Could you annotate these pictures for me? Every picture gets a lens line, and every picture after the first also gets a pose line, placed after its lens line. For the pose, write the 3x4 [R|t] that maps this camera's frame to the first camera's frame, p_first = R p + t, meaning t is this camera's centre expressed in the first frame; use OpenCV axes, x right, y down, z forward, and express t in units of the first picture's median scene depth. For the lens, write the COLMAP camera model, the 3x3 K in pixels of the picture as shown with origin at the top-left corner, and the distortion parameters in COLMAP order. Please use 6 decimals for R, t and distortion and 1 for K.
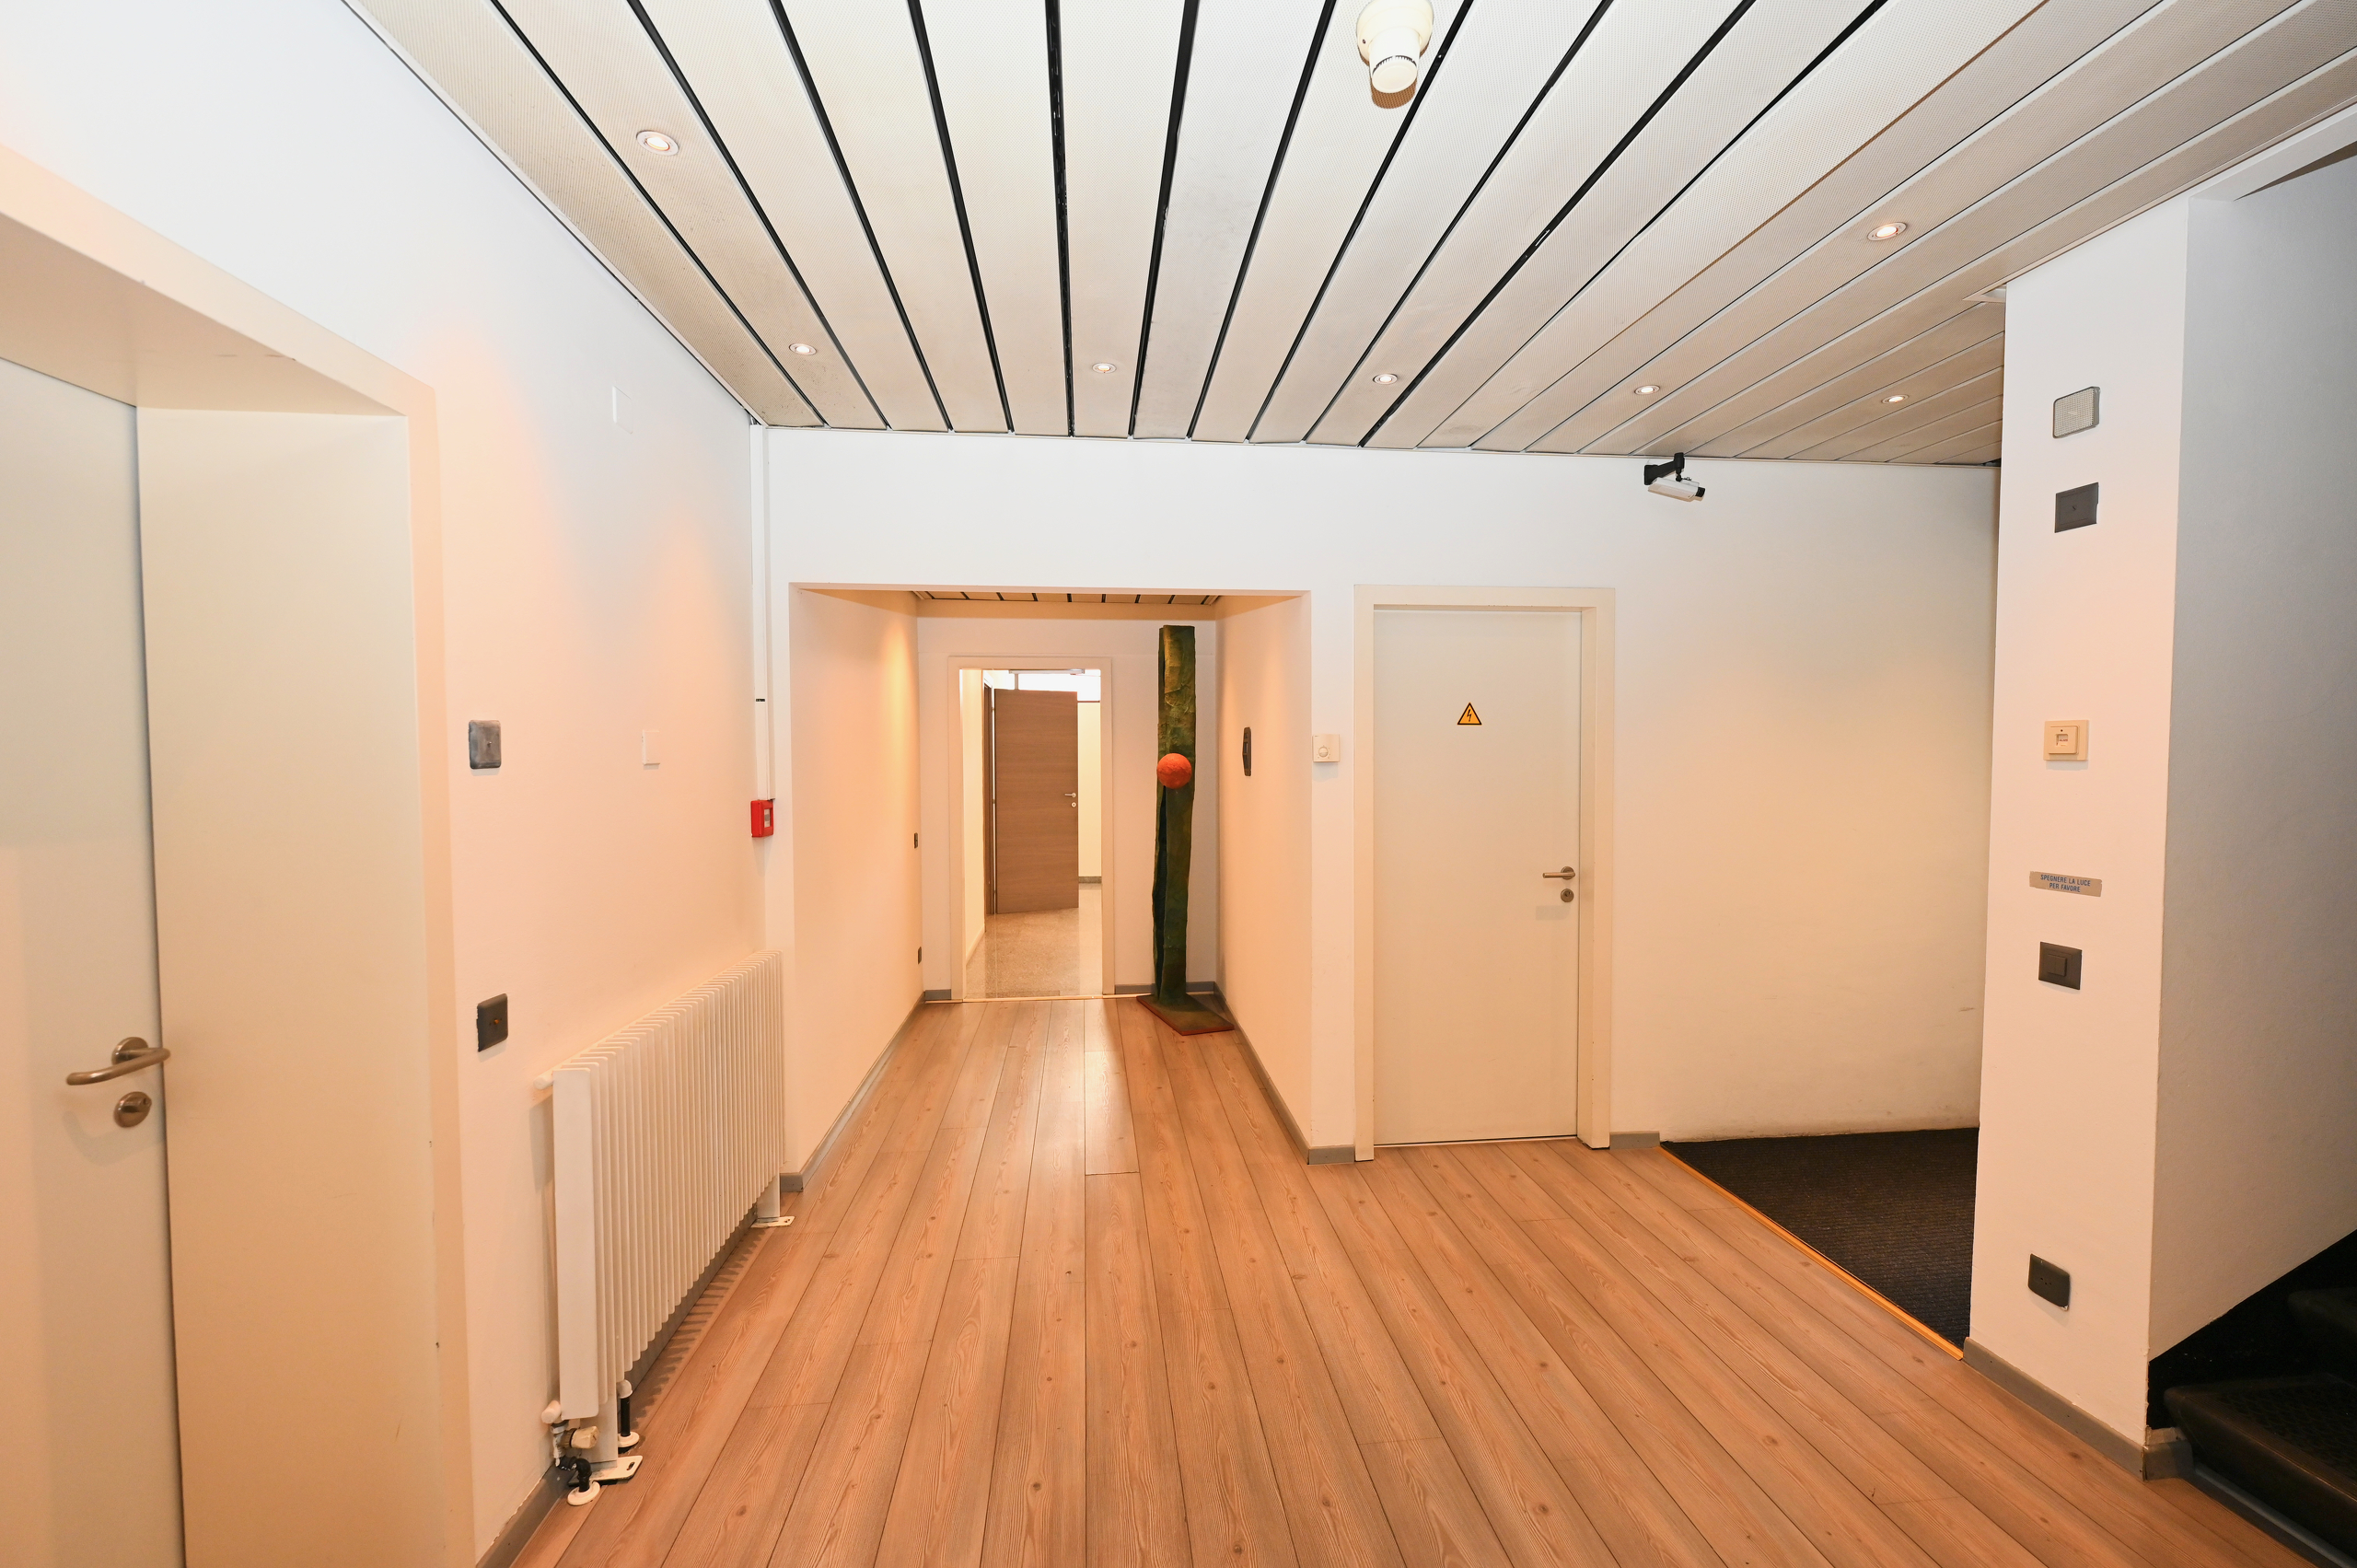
lens RADIAL K [[936.7, 0, 1178.5], [0, 936.7, 784.0], [0, 0, 1]] dist [-0.000260, 0.000063]
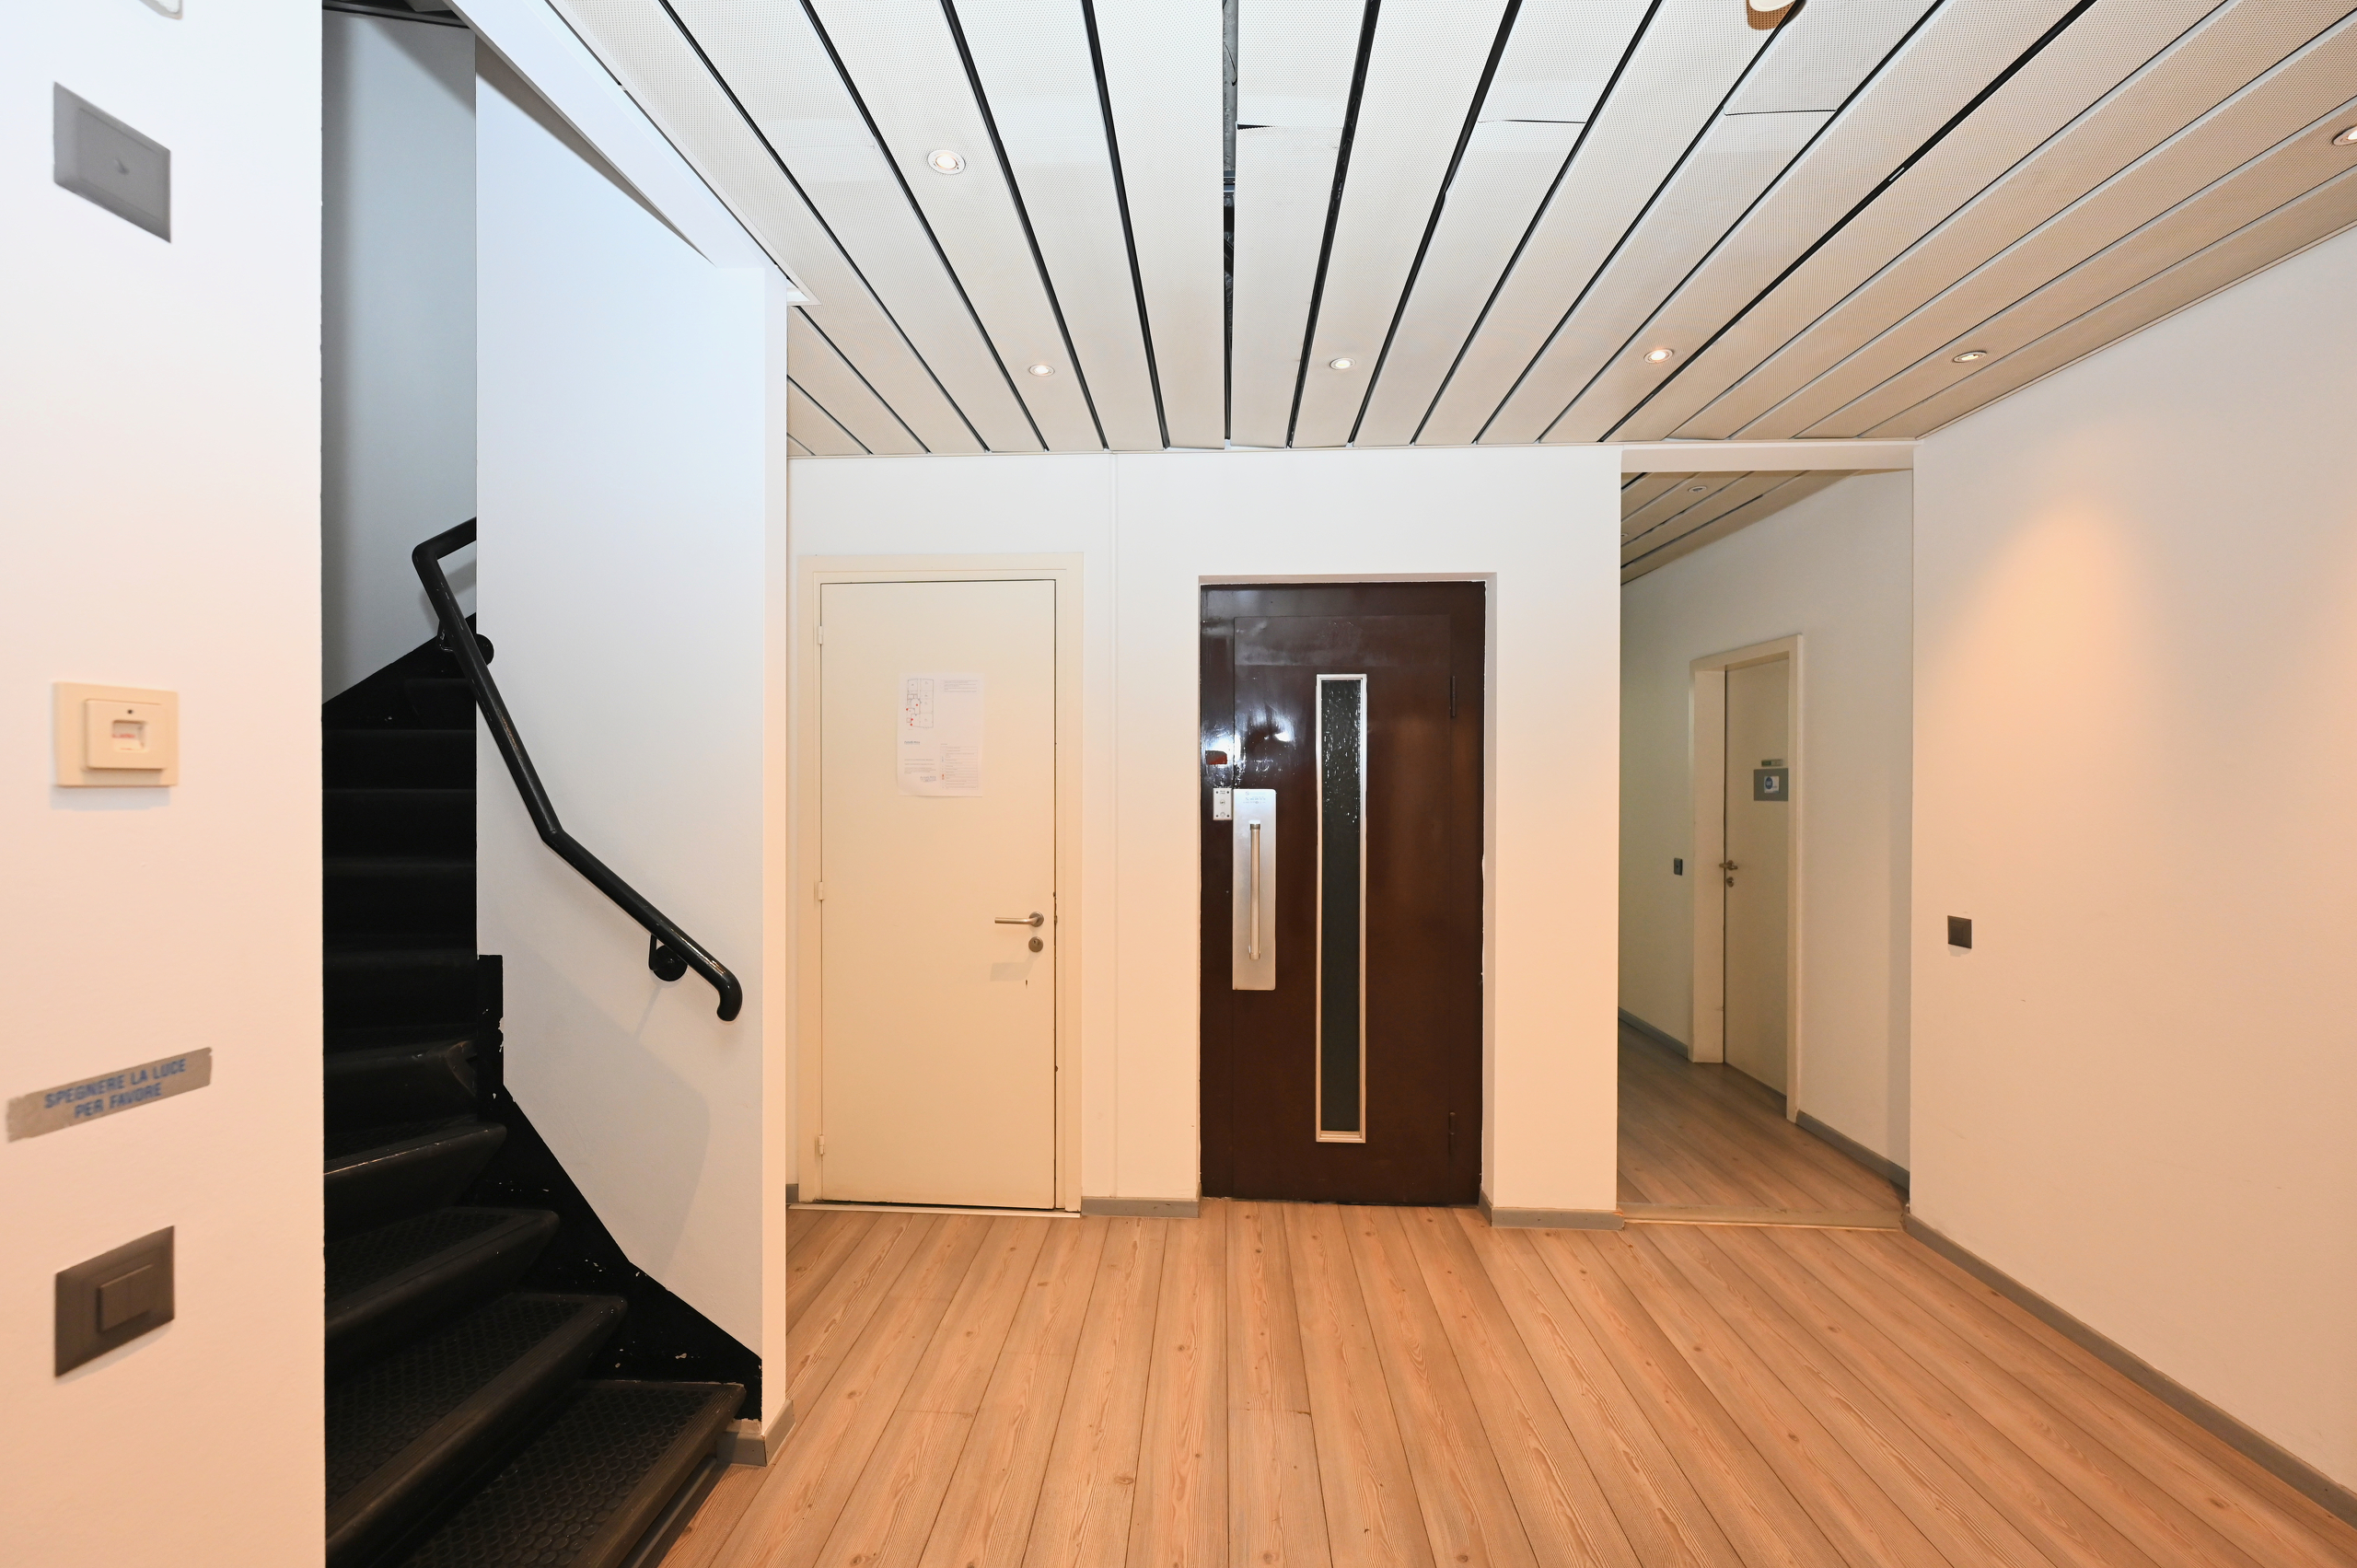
lens RADIAL K [[925.4, 0, 1178.5], [0, 925.4, 784.0], [0, 0, 1]] dist [-0.000445, -0.000098]
pose [[-0.987080, 0.000863, 0.160228, 0.310209], [0.005813, 0.999520, 0.030422, -0.025128], [-0.160125, 0.030961, -0.986611, 0.942641]]
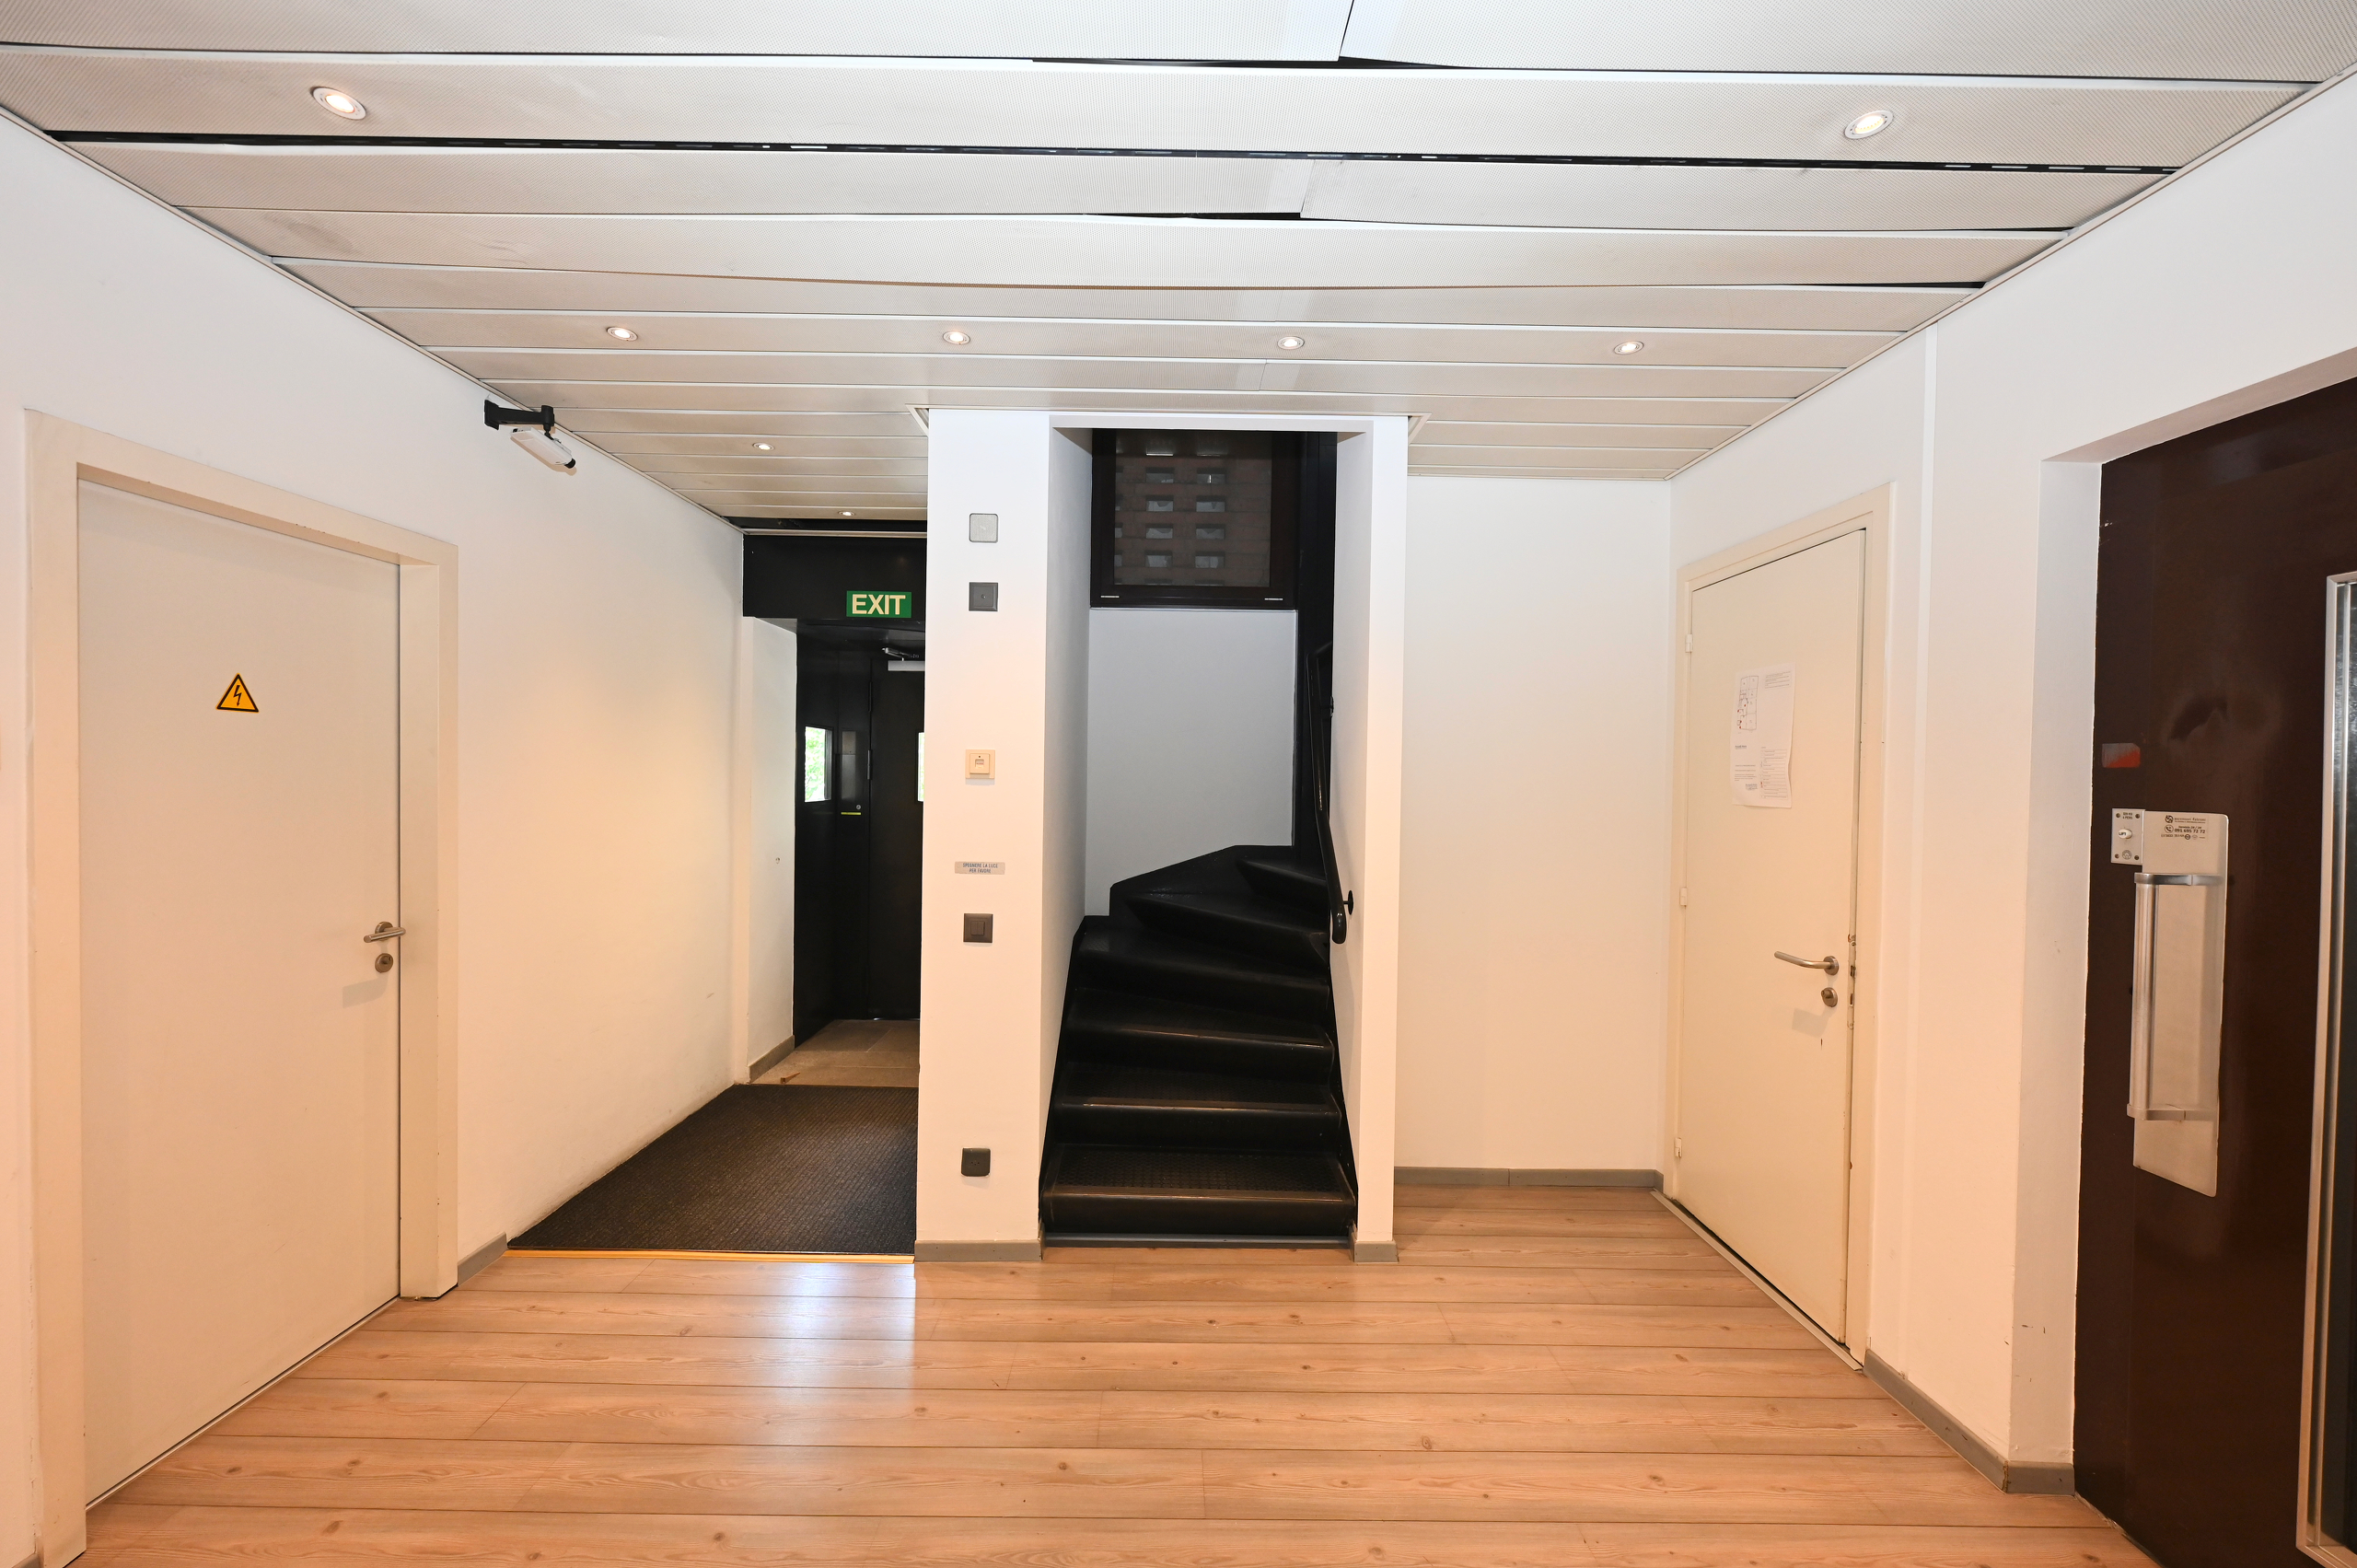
lens RADIAL K [[936.7, 0, 1178.5], [0, 936.7, 784.0], [0, 0, 1]] dist [-0.000260, 0.000063]
pose [[0.095051, -0.004747, 0.995461, -0.282913], [0.012095, 0.999920, 0.003613, -0.013245], [-0.995399, 0.011696, 0.095101, 0.413625]]
